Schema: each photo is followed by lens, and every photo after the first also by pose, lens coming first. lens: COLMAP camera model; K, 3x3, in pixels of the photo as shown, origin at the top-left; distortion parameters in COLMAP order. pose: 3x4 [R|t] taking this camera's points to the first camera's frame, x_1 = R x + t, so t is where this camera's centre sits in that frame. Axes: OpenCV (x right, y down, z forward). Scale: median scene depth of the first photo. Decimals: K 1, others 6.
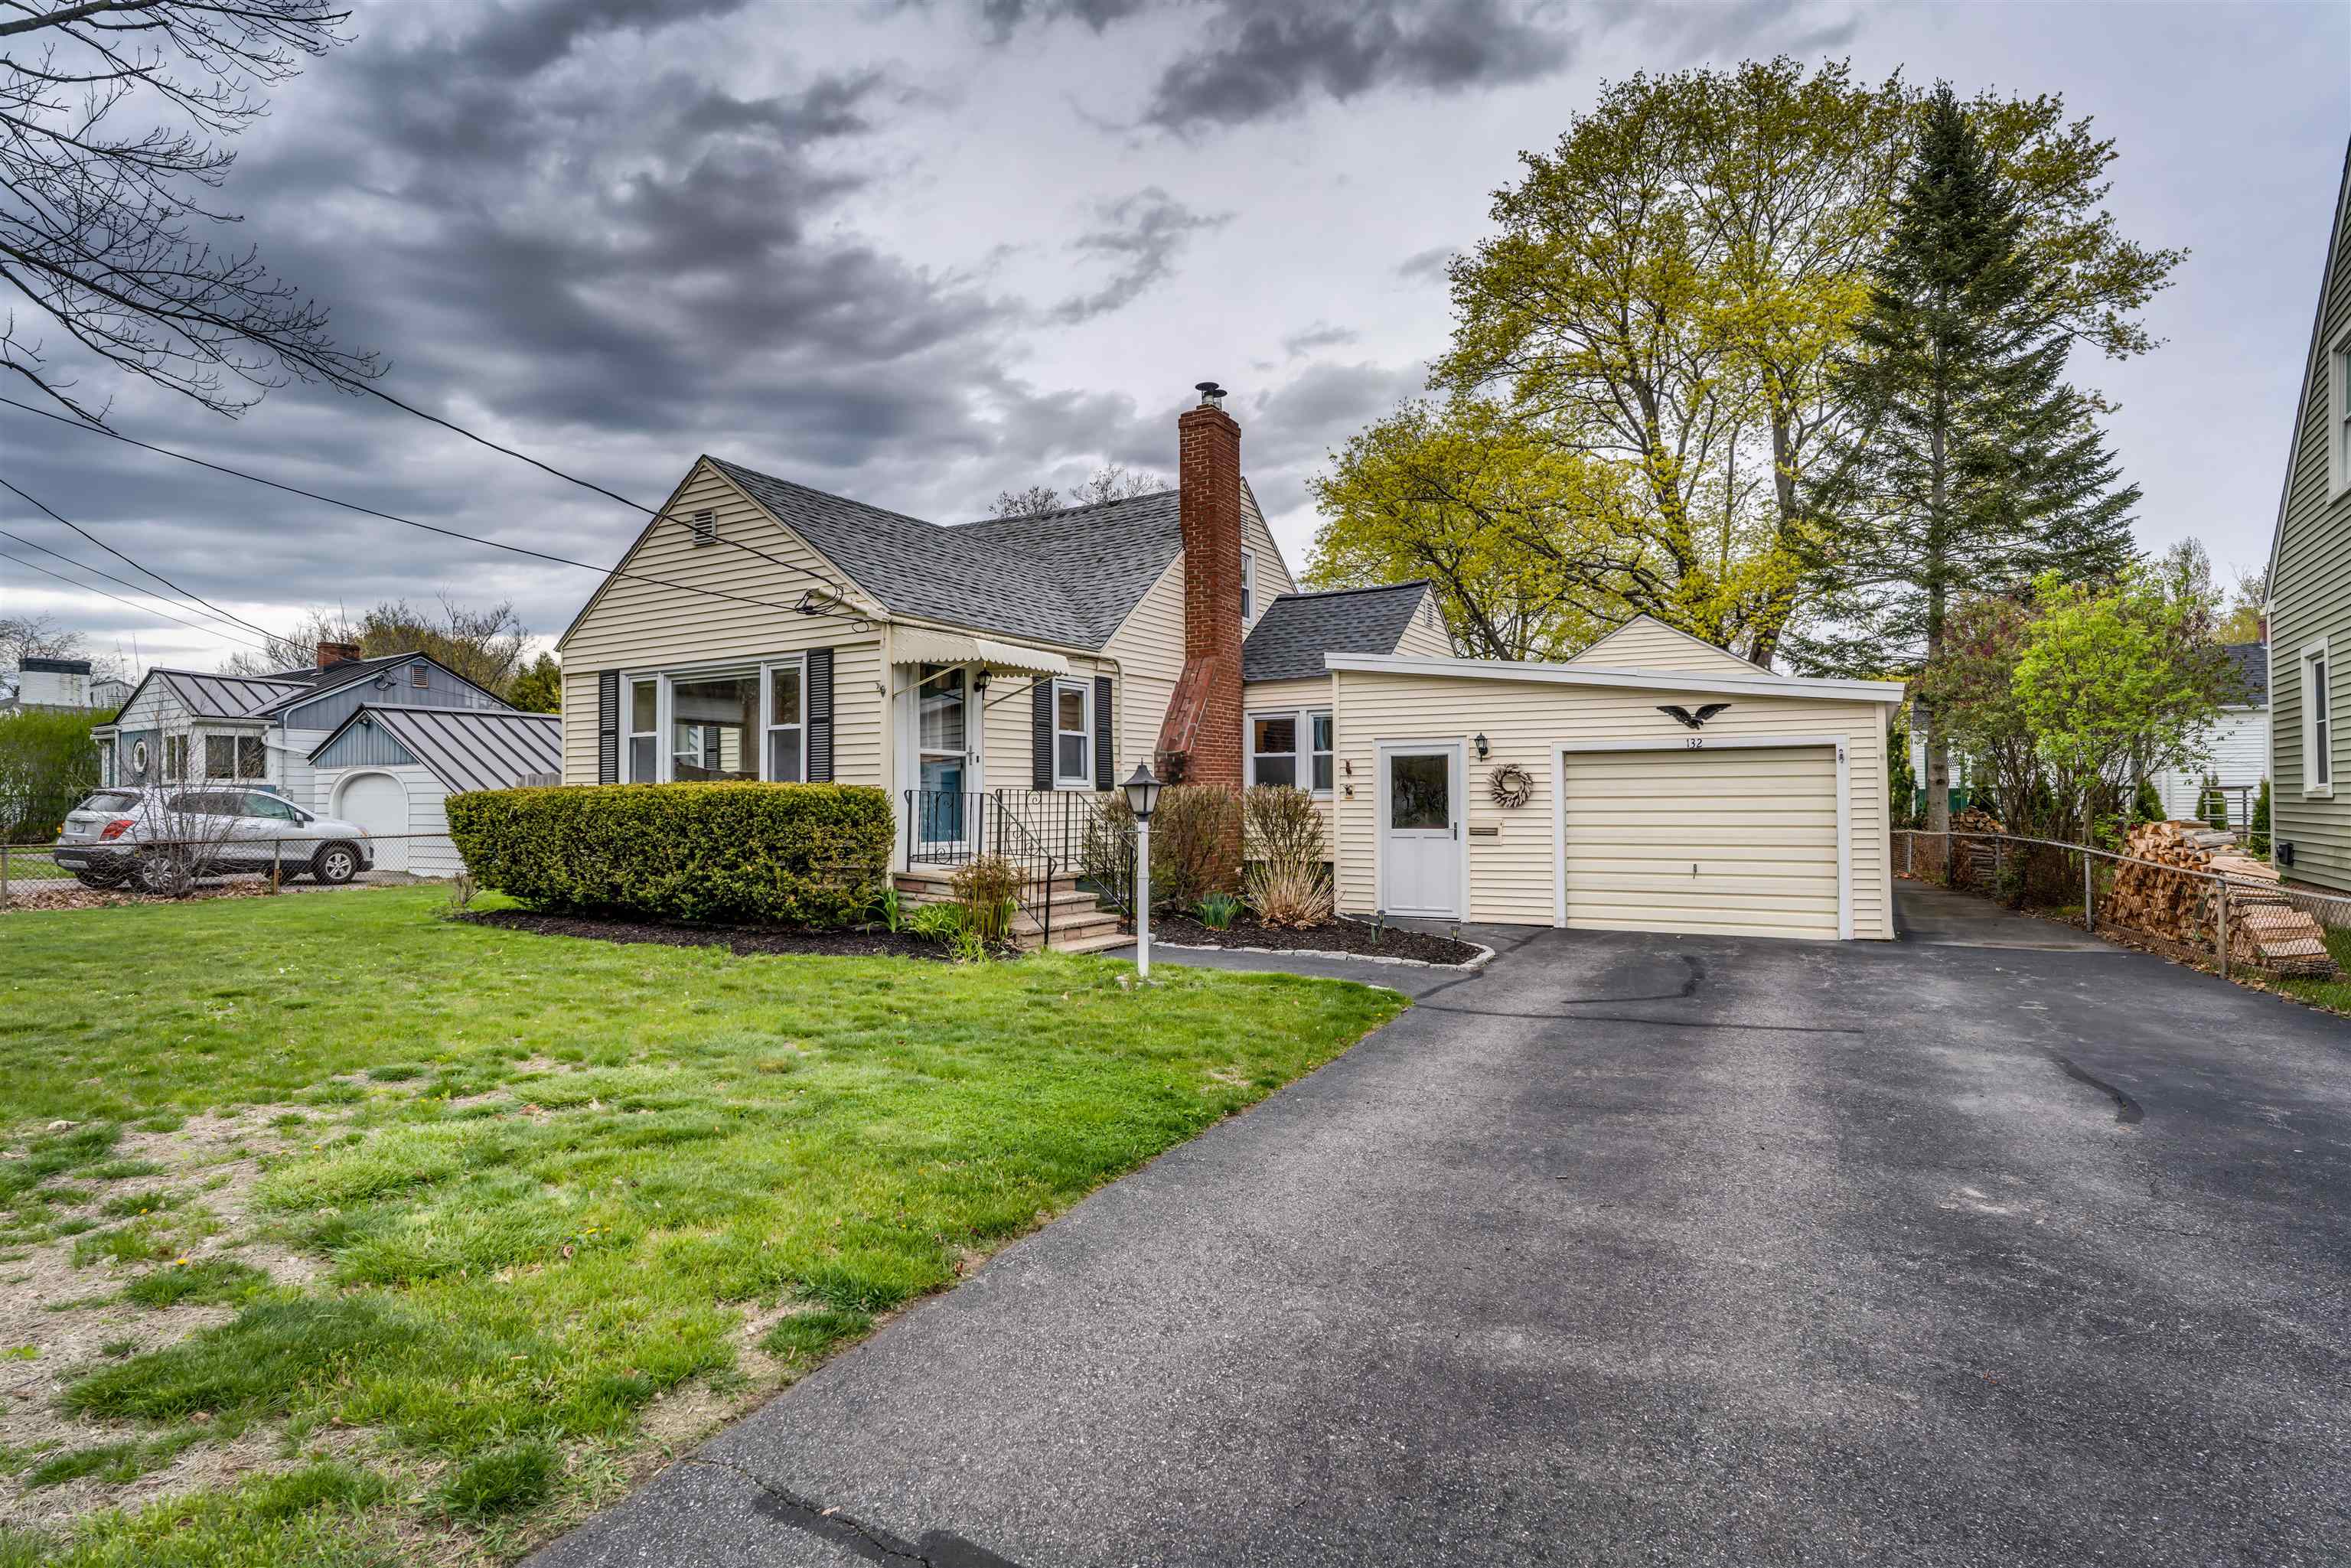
lens RADIAL K [[1180.9, 0, 1175.5], [0, 1180.9, 784.0], [0, 0, 1]] dist [0.003055, 0.001405]
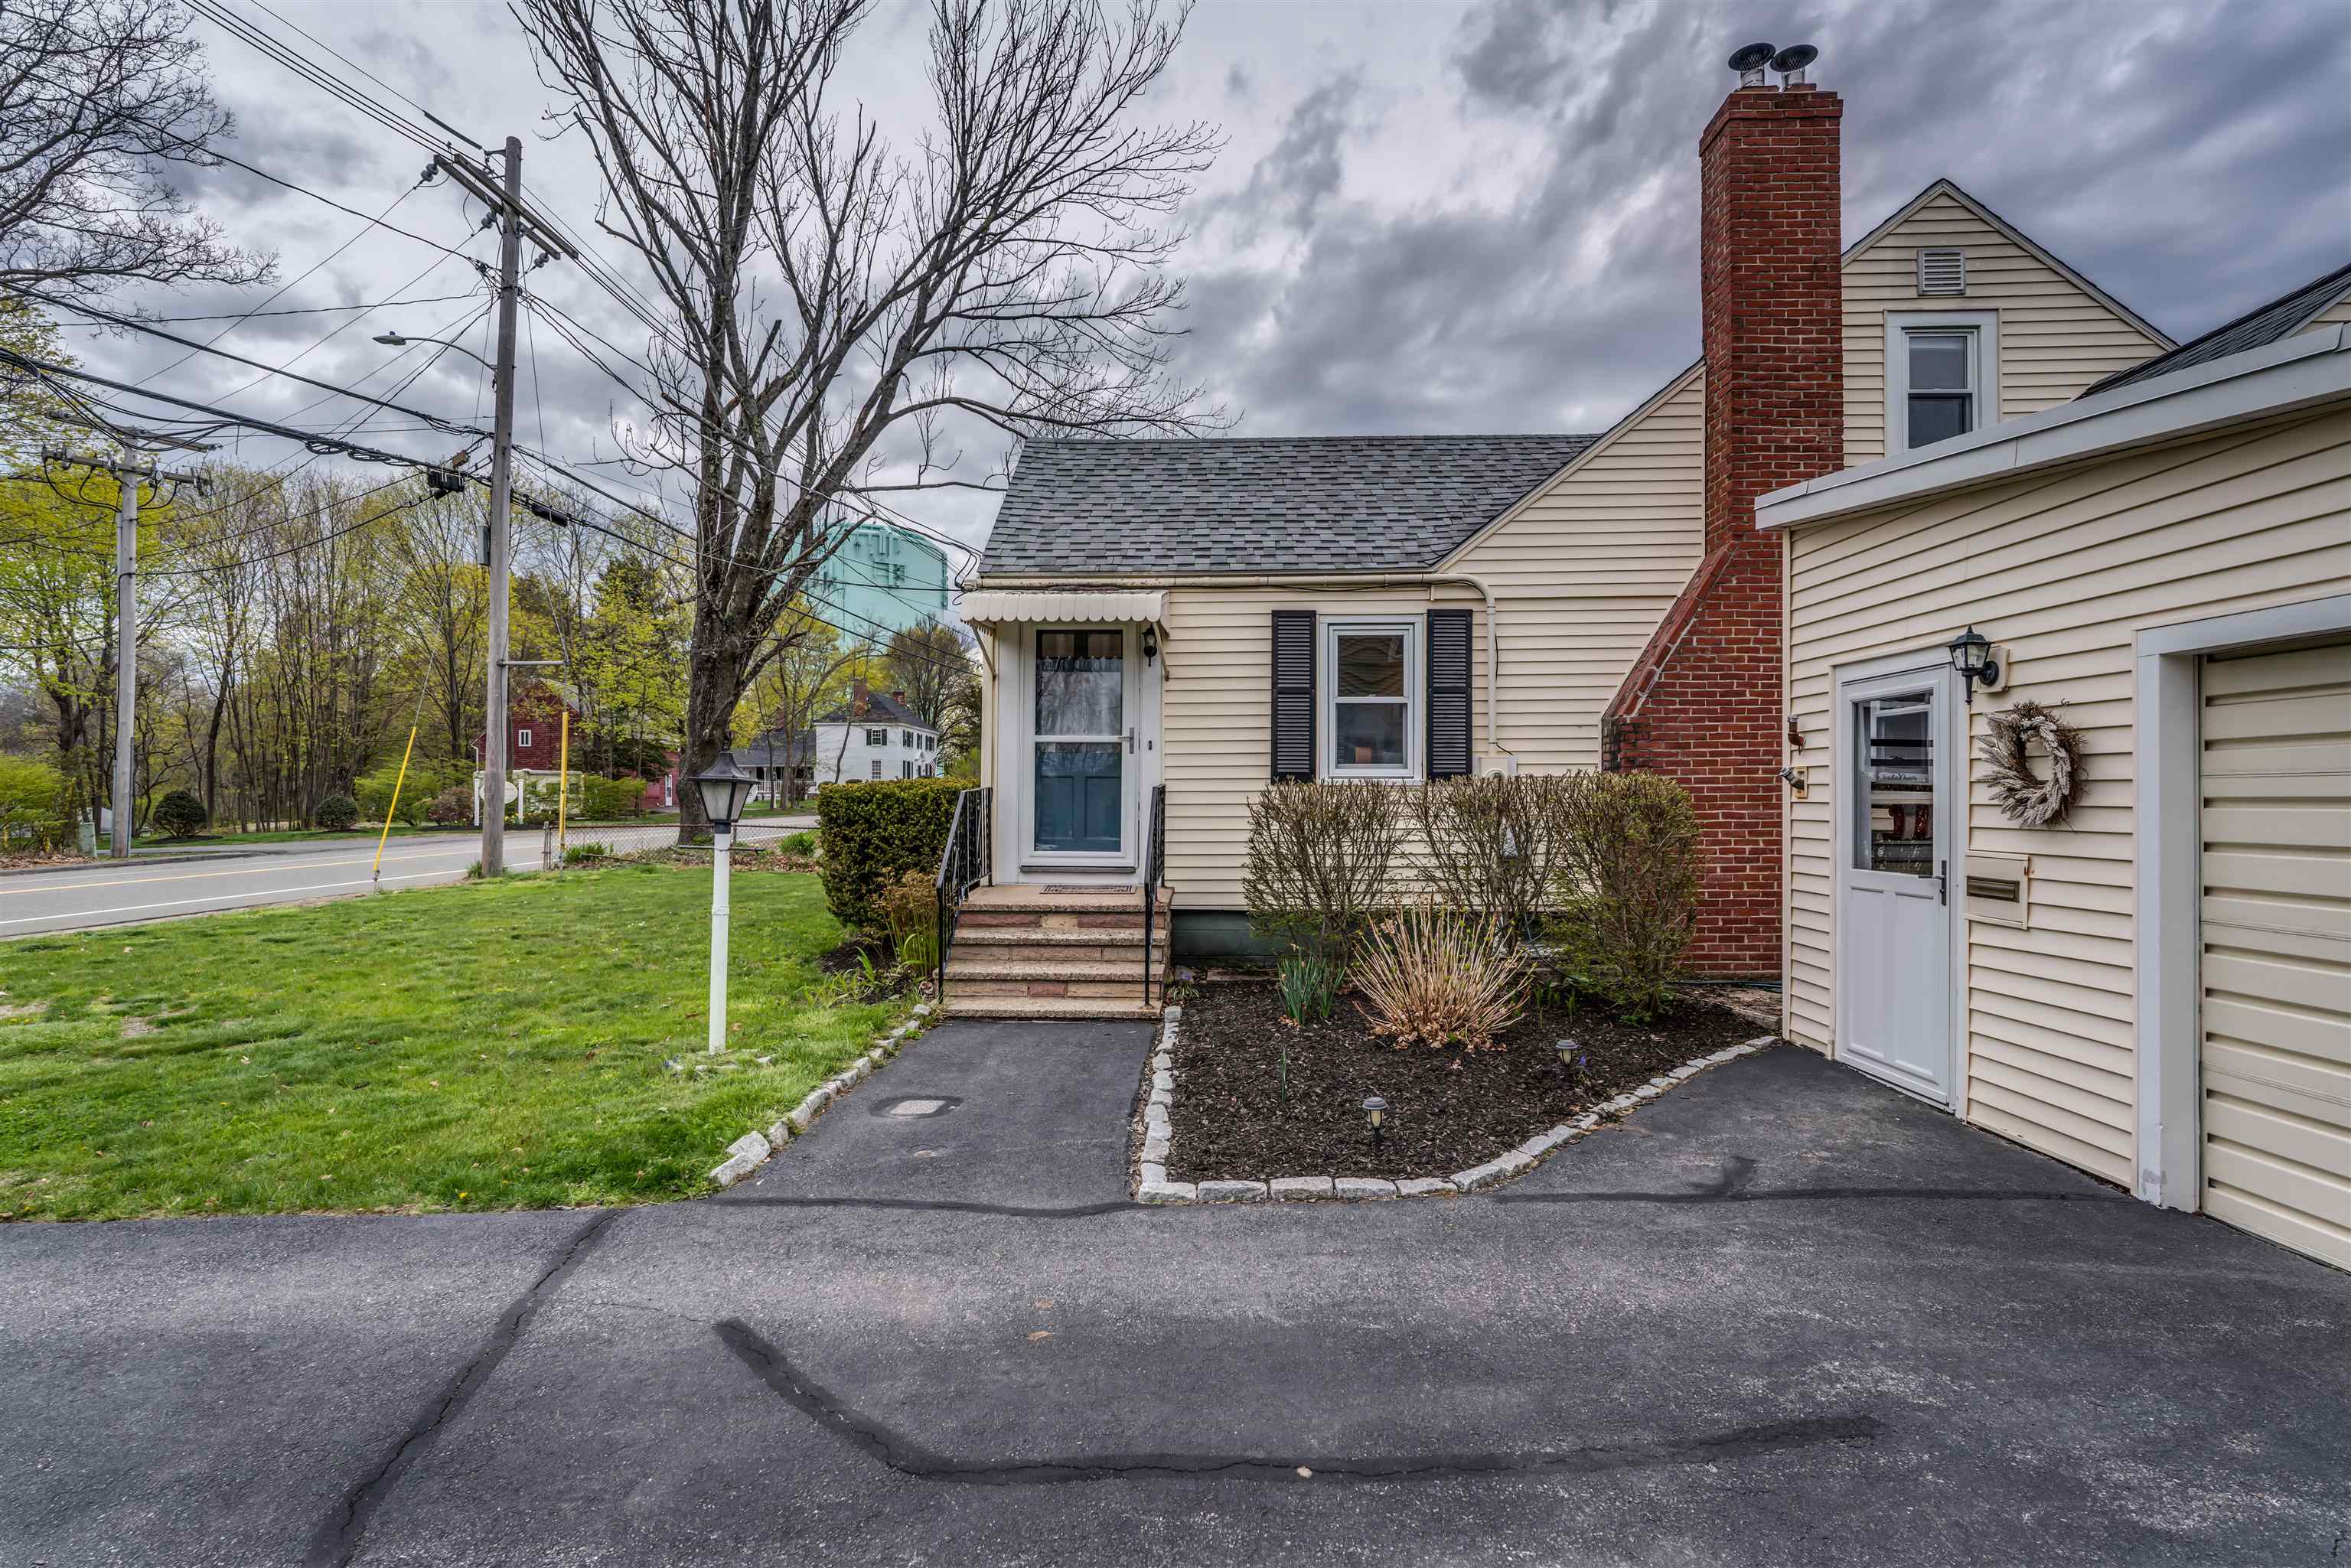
lens RADIAL K [[1180.9, 0, 1175.5], [0, 1180.9, 784.0], [0, 0, 1]] dist [0.003055, 0.001405]
pose [[0.470362, -0.004760, -0.882461, 0.471494], [0.016448, 0.999859, 0.003373, 0.001497], [0.882320, -0.016101, 0.470374, 0.593462]]
